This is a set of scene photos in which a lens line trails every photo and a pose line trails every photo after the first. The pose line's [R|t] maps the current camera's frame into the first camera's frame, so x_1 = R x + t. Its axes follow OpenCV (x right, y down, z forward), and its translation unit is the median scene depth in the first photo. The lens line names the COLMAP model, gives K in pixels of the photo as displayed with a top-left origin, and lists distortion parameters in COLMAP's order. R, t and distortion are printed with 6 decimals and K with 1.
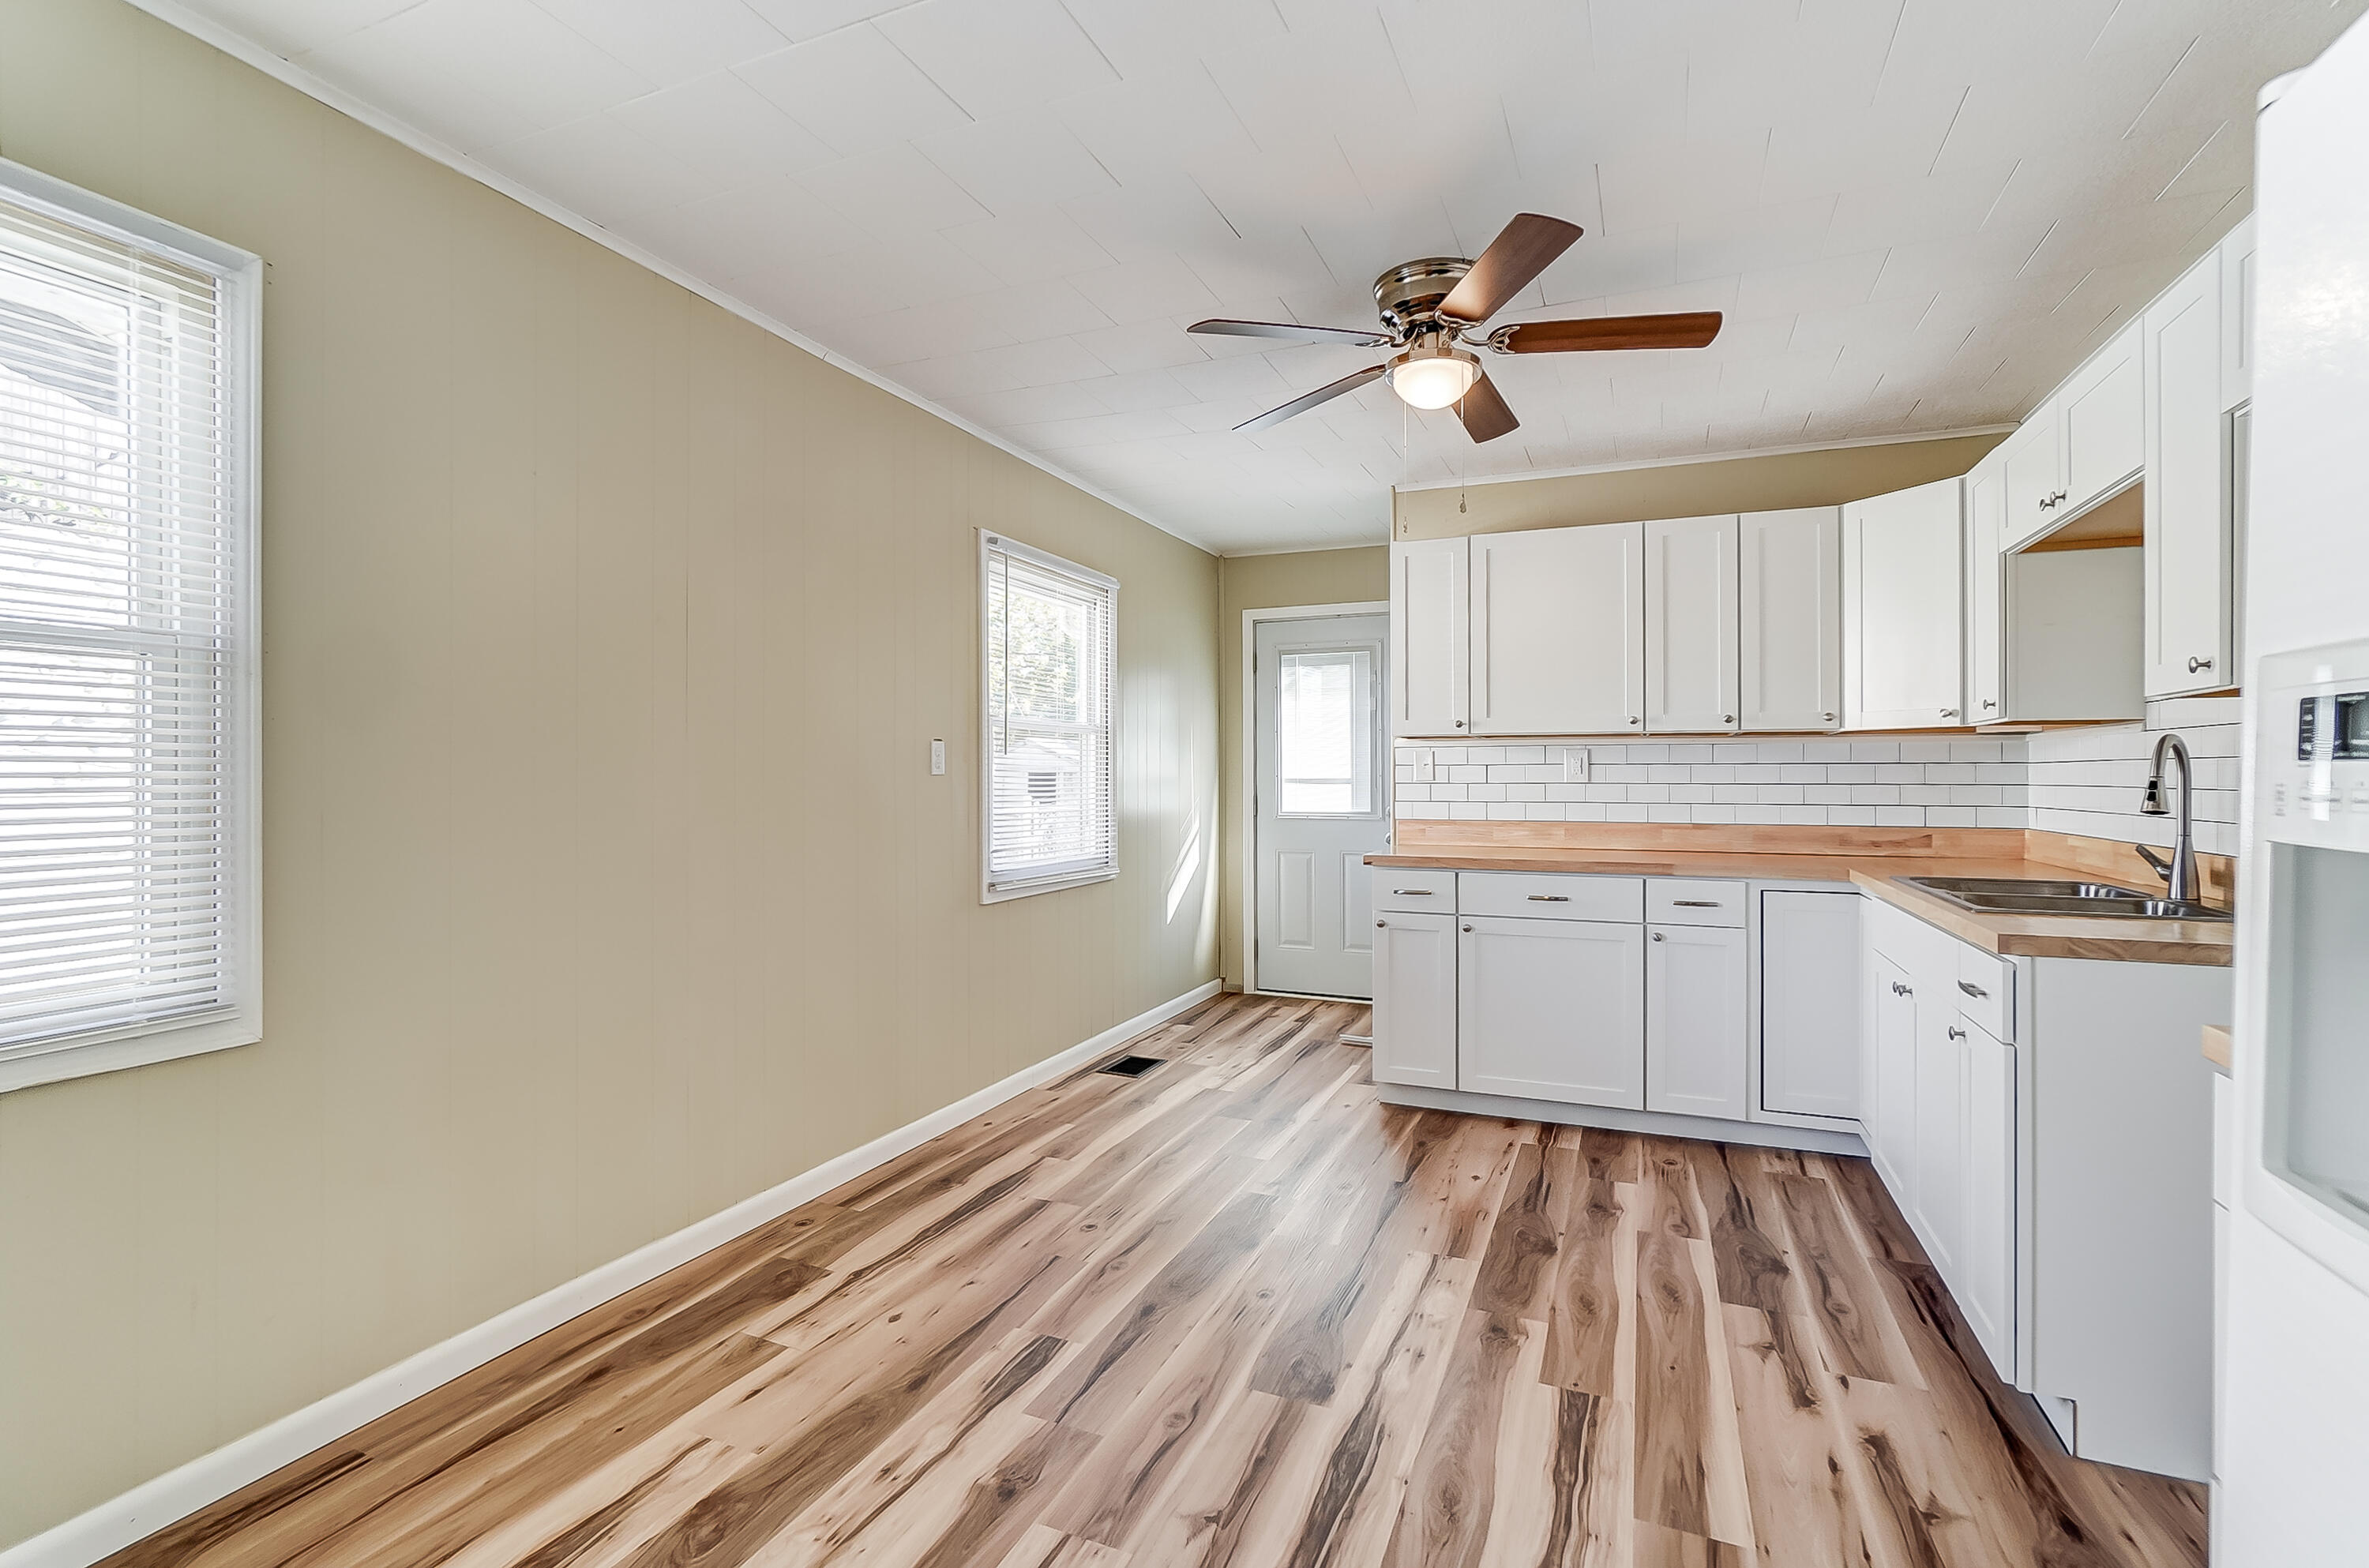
lens RADIAL K [[1082.3, 0, 1184.5], [0, 1082.3, 784.0], [0, 0, 1]] dist [-0.014081, 0.001247]
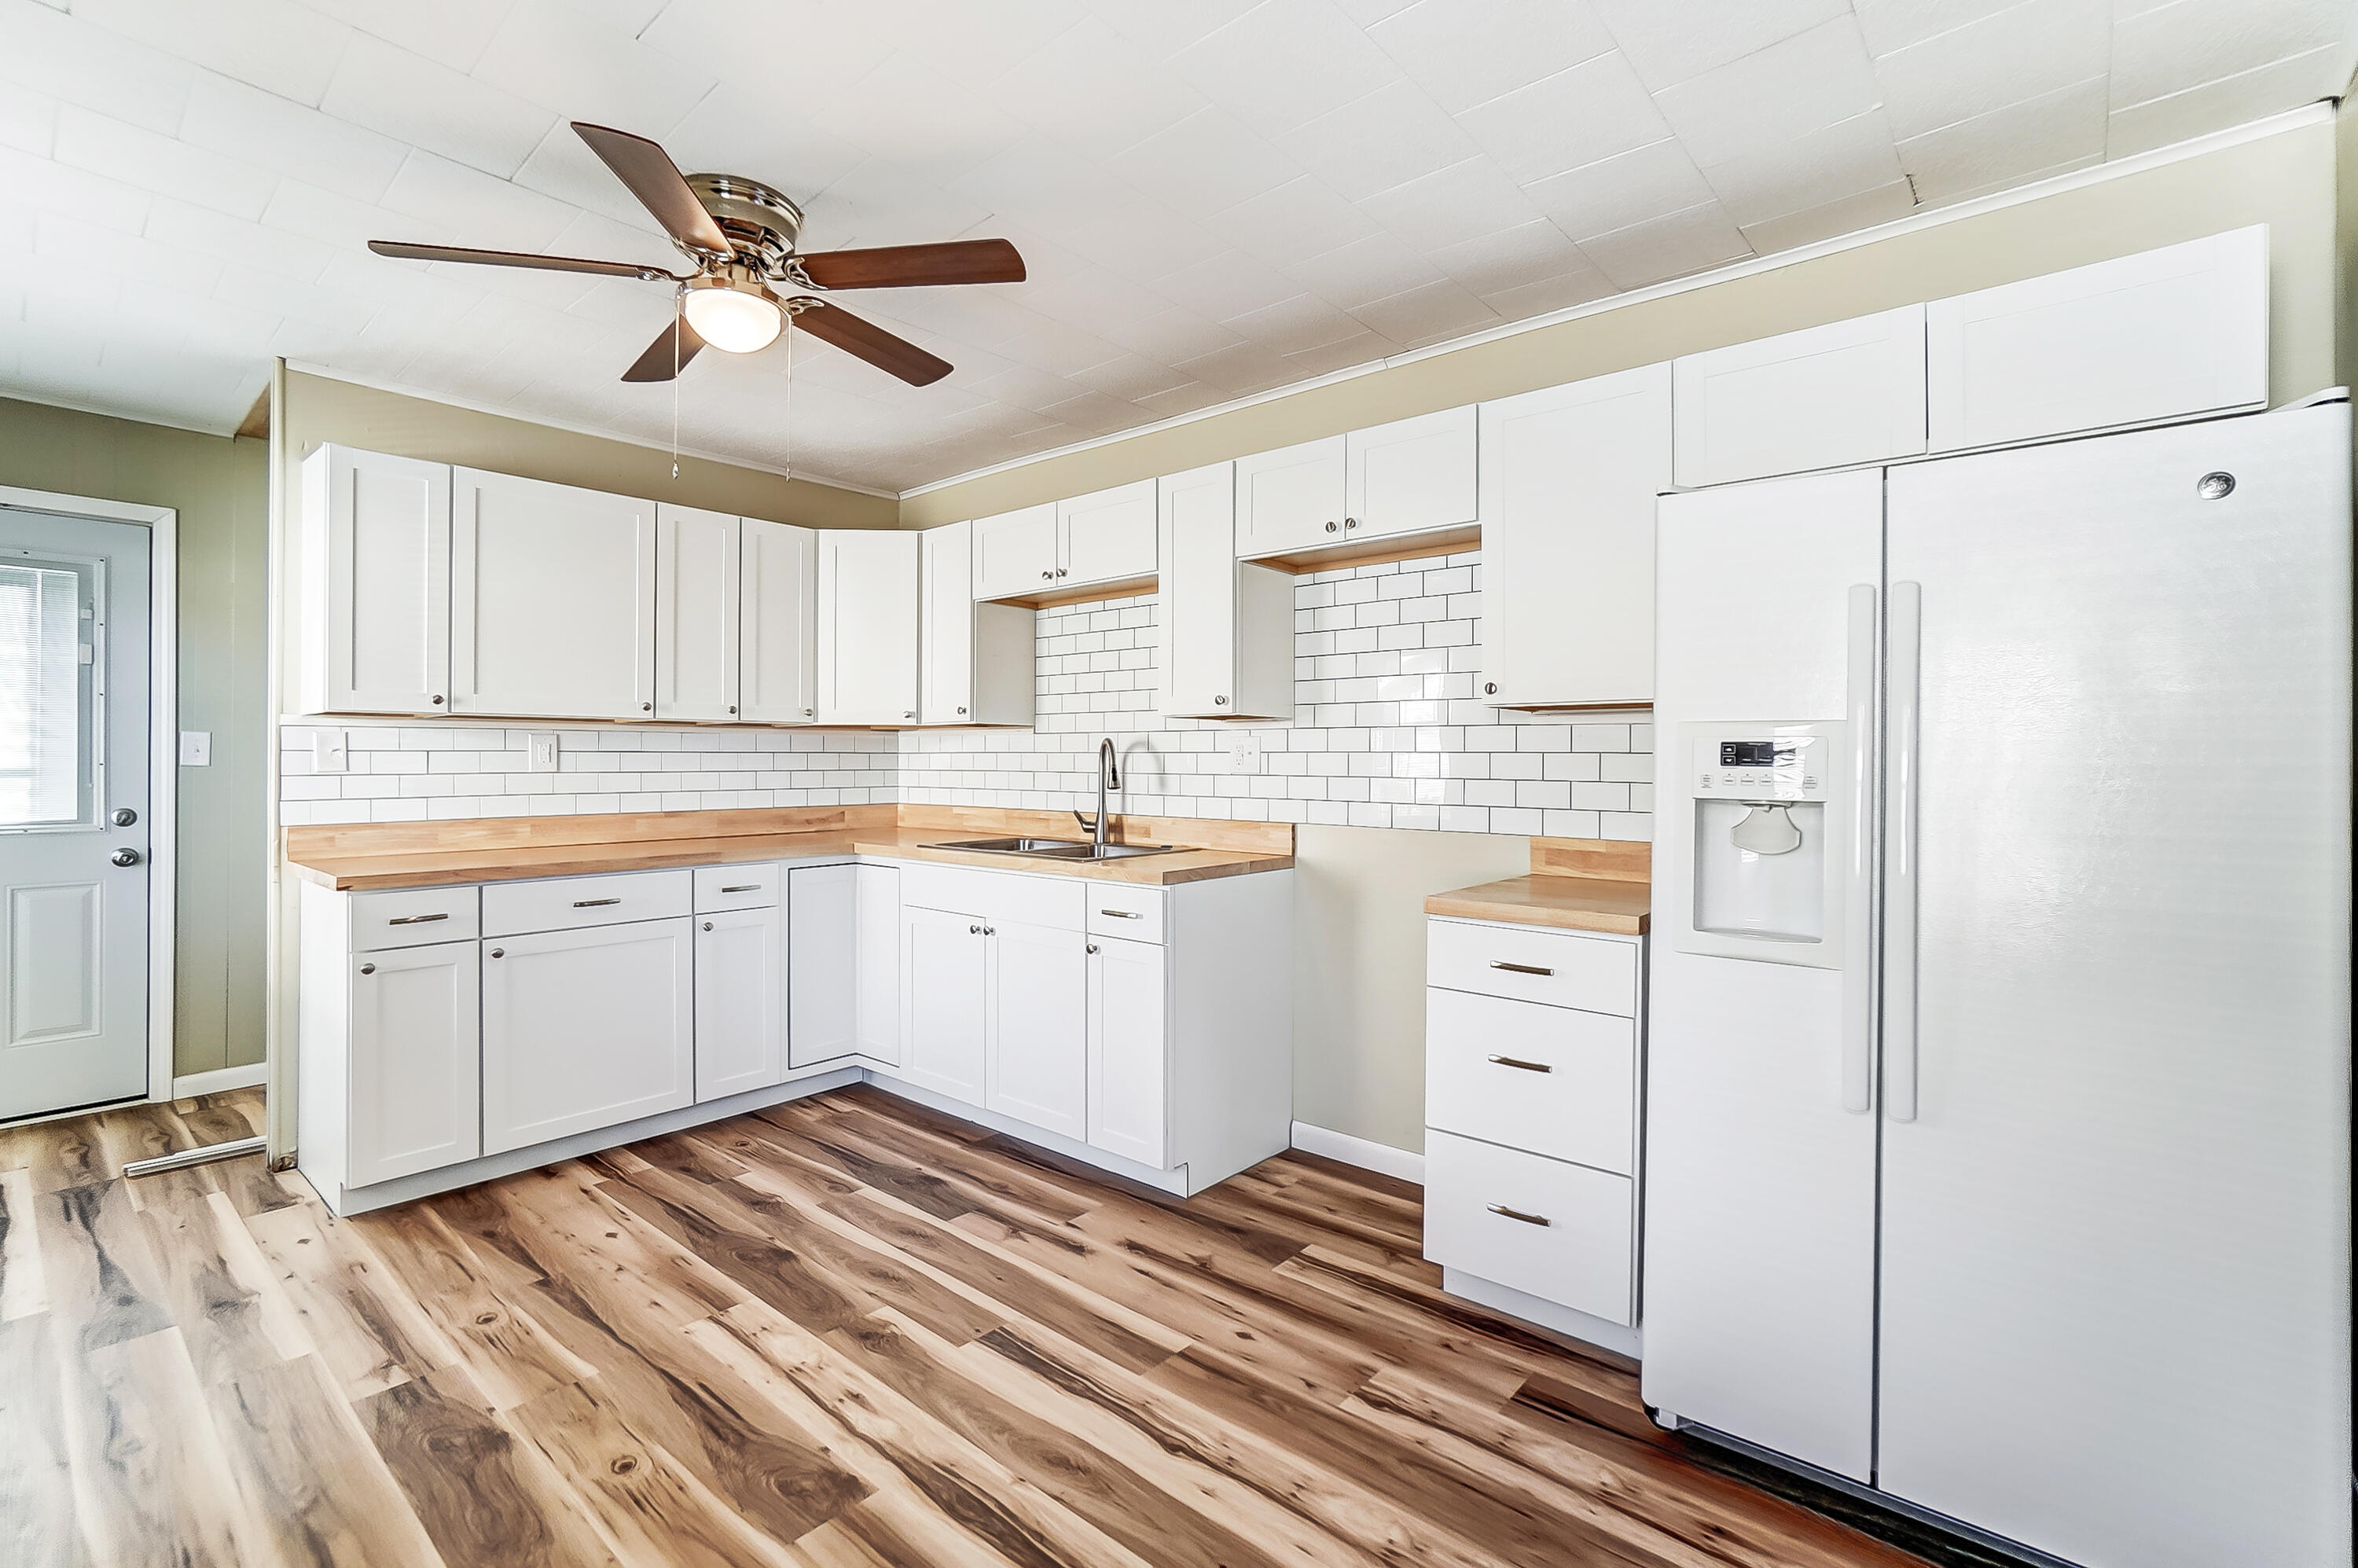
lens RADIAL K [[1042.7, 0, 1172.1], [0, 1042.7, 762.9], [0, 0, 1]] dist [-0.017083, 0.000615]
pose [[0.310584, -0.002986, 0.950541, -0.387954], [0.007000, 0.999975, 0.000854, -0.007963], [-0.950520, 0.006388, 0.310597, 0.334889]]
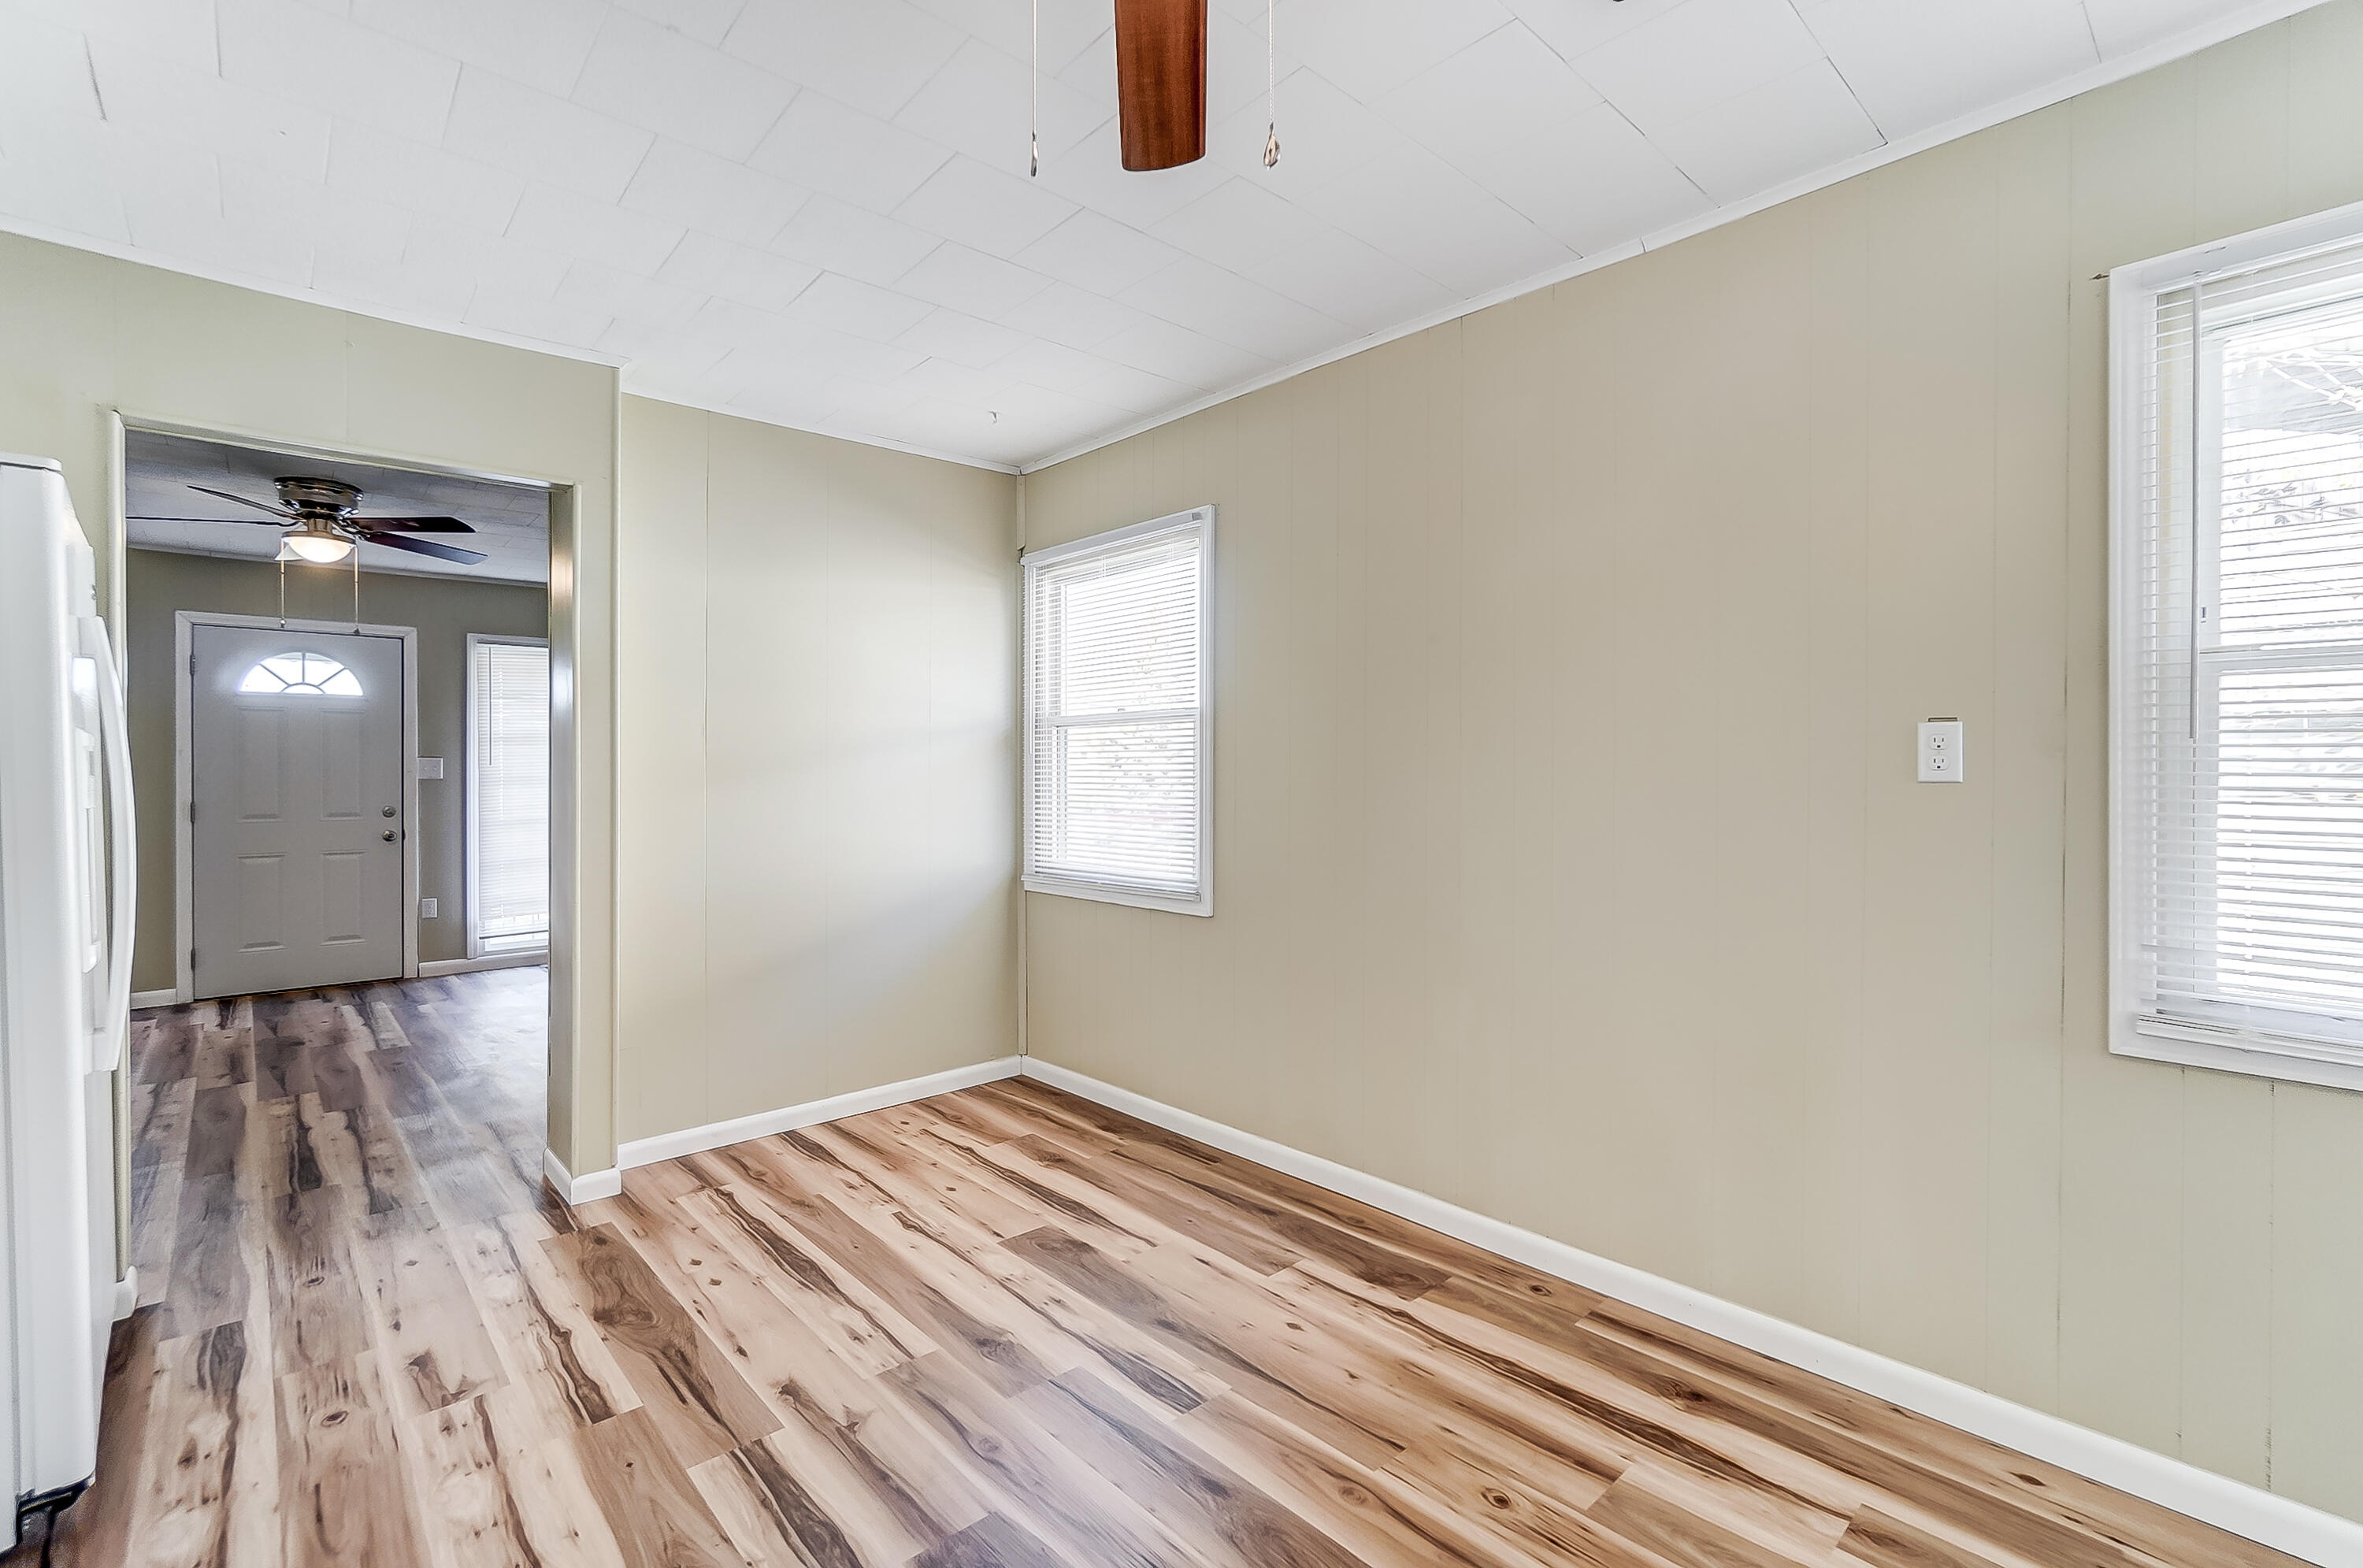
lens RADIAL K [[1079.6, 0, 1181.5], [0, 1079.6, 784.0], [0, 0, 1]] dist [-0.014081, 0.001247]
pose [[-0.429185, 0.006401, -0.903194, 0.505359], [-0.008117, 0.999907, 0.010944, -0.009557], [0.903180, 0.012028, -0.429093, 1.005656]]
